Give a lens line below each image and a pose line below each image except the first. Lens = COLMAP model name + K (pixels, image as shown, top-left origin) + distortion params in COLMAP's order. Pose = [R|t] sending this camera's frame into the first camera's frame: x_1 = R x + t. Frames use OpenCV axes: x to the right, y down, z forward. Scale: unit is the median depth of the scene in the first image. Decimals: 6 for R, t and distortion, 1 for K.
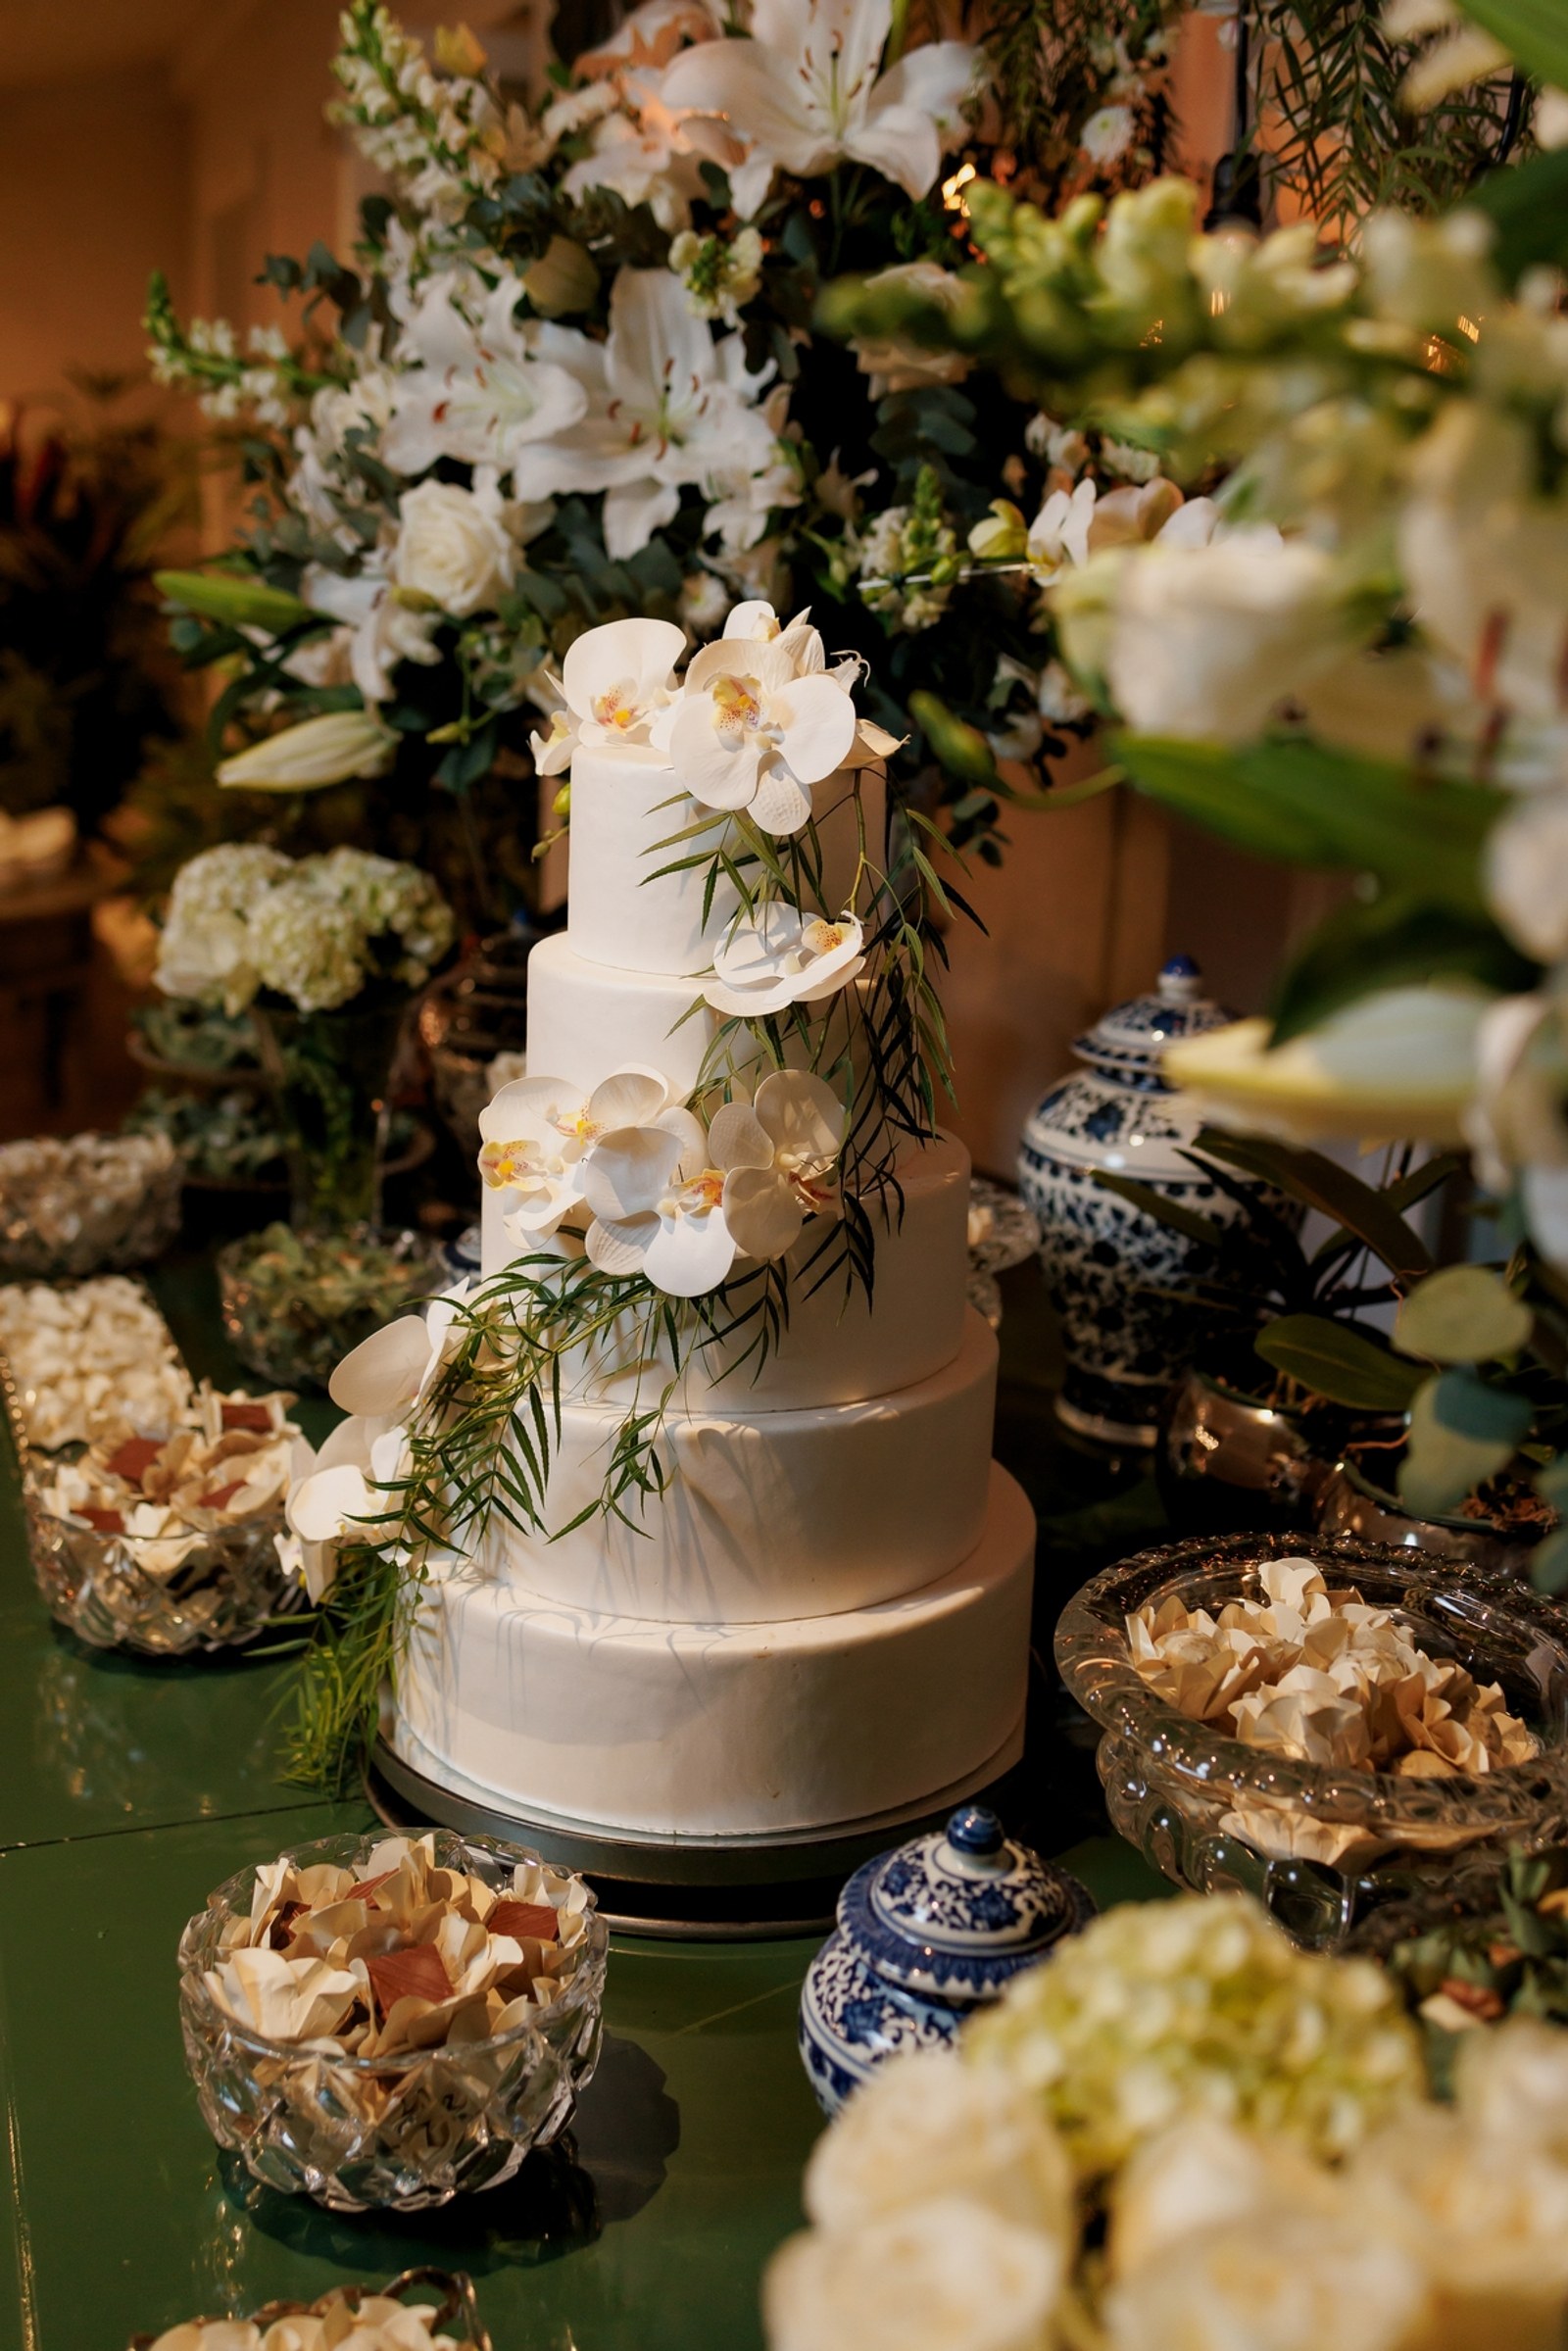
lens RADIAL K [[2508.2, 0, 784.0], [0, 2508.2, 1175.5], [0, 0, 1]] dist [0.006294, 0.026977]
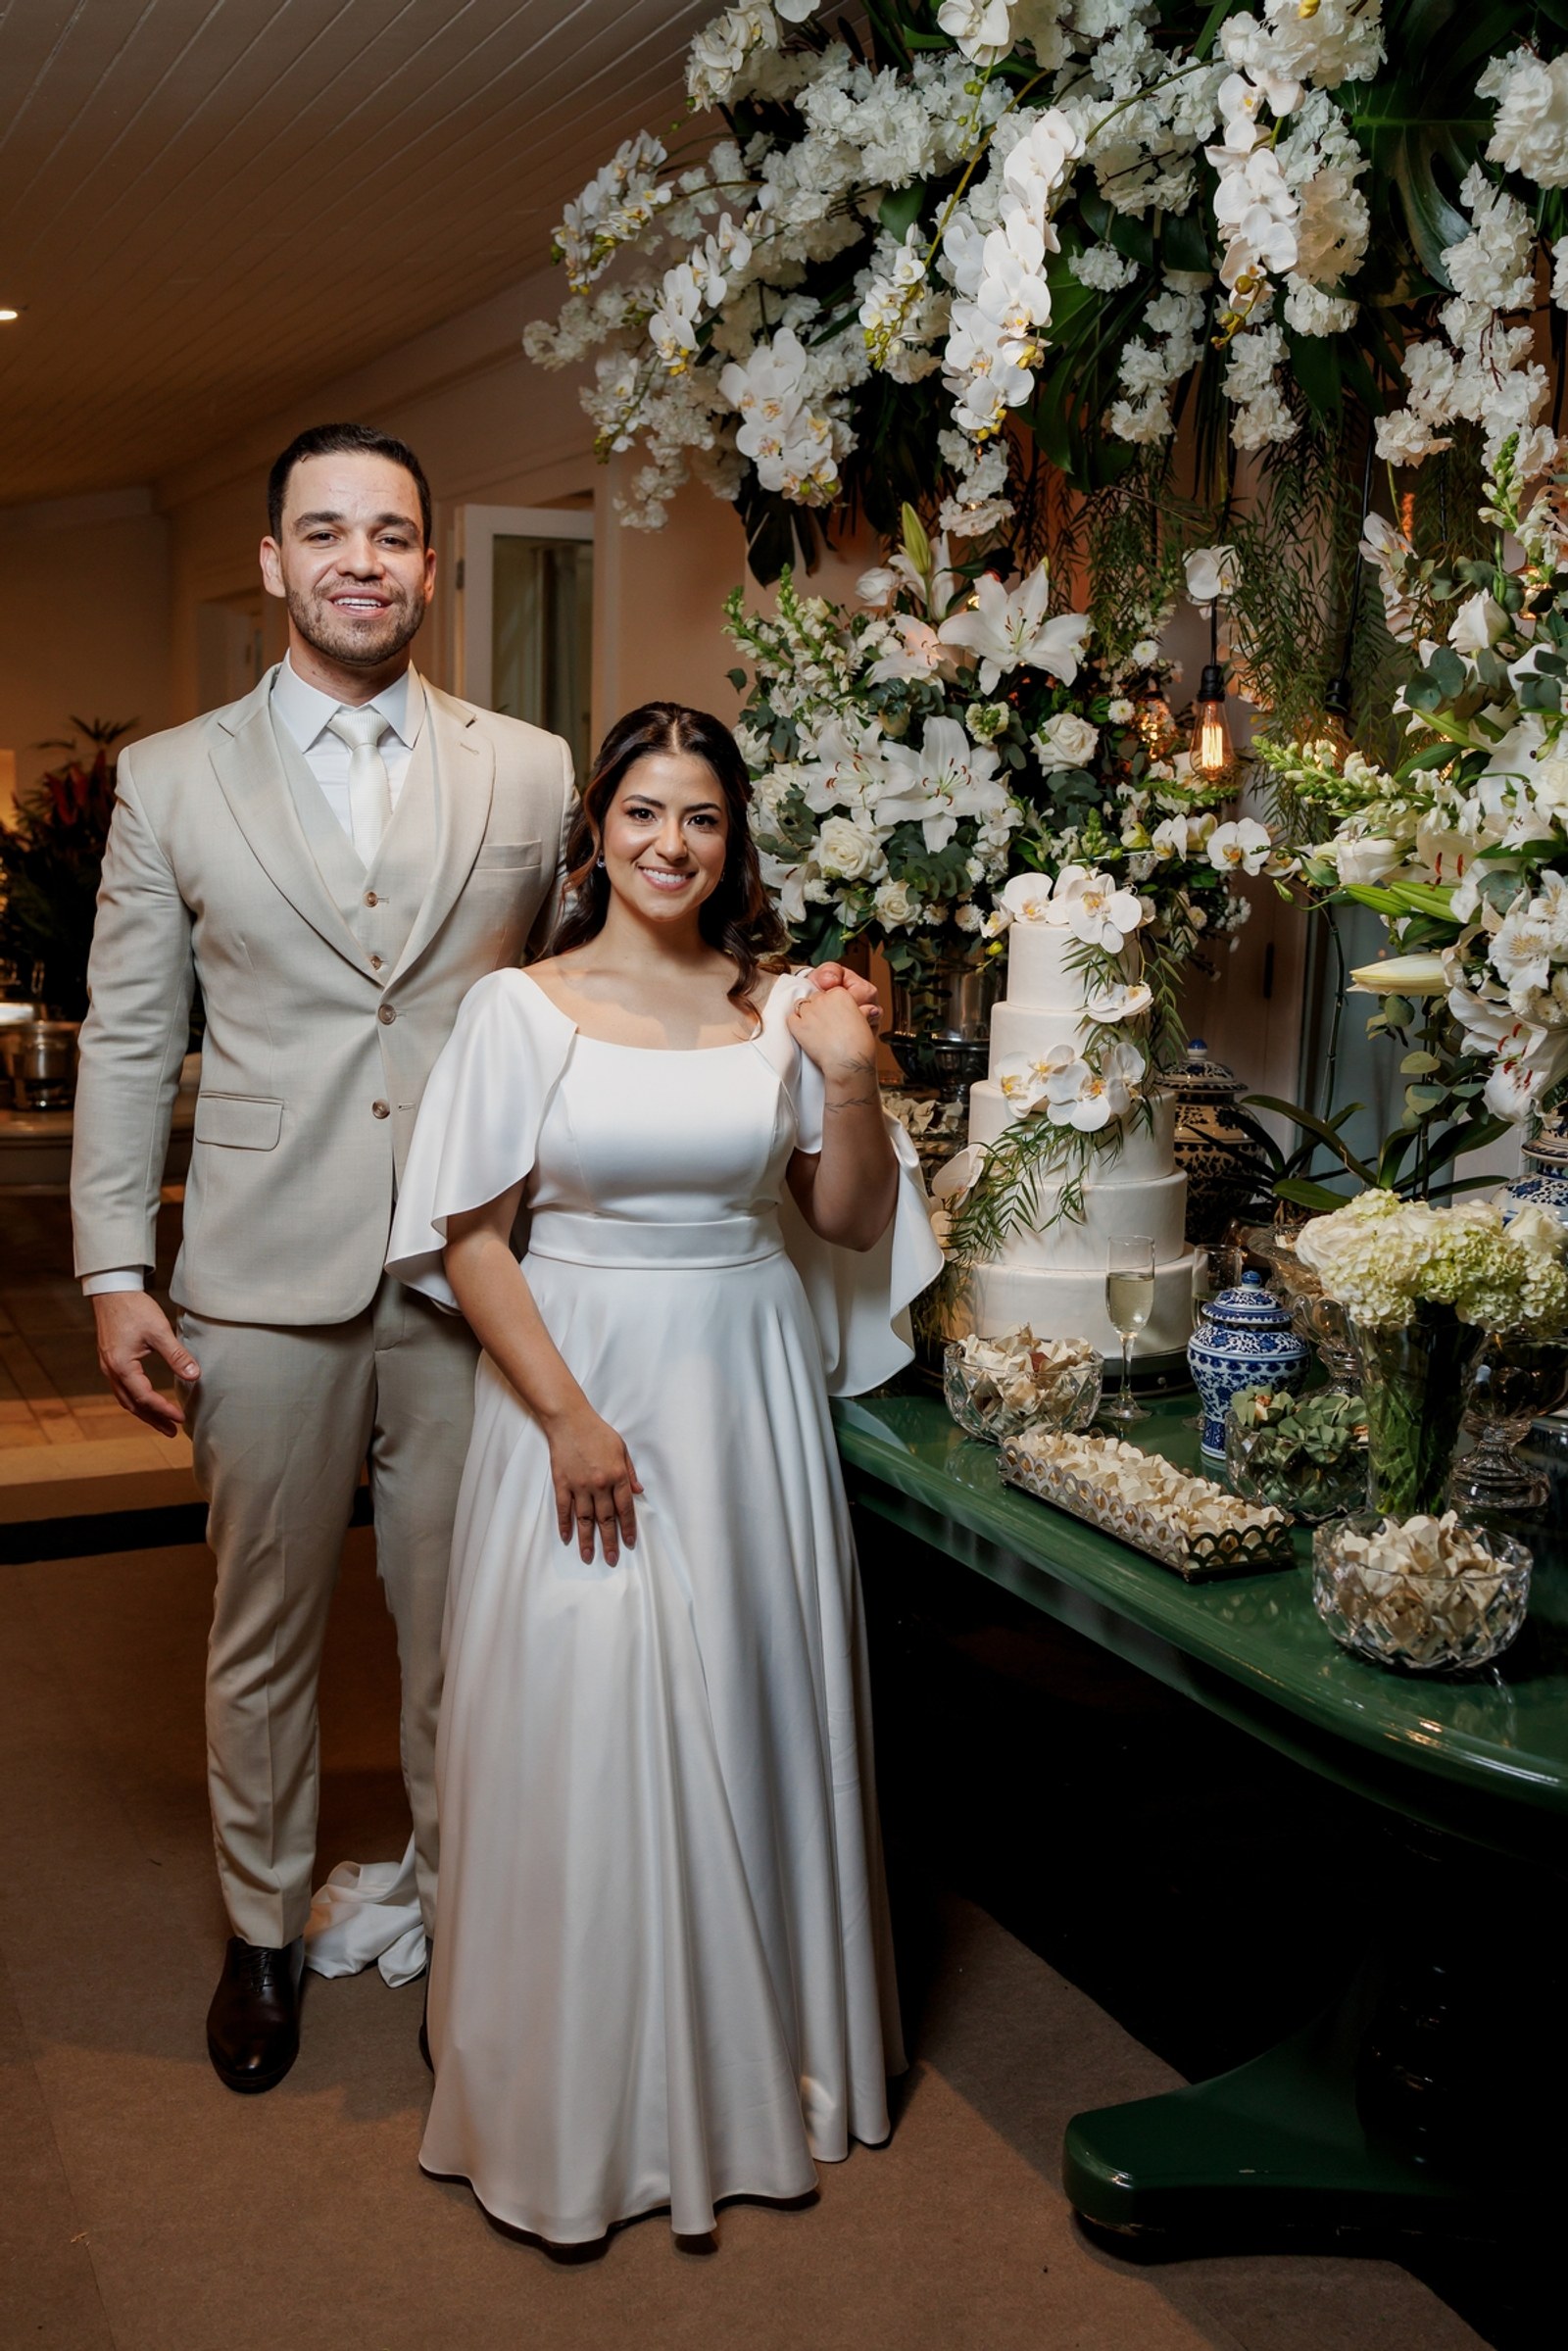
lens RADIAL K [[2508.2, 0, 784.0], [0, 2508.2, 1175.5], [0, 0, 1]] dist [0.006294, 0.026977]
pose [[0.991541, -0.030058, 0.126268, -0.465708], [0.044696, 0.992389, -0.114743, 0.258661], [-0.121858, 0.119416, 0.985338, -1.021009]]
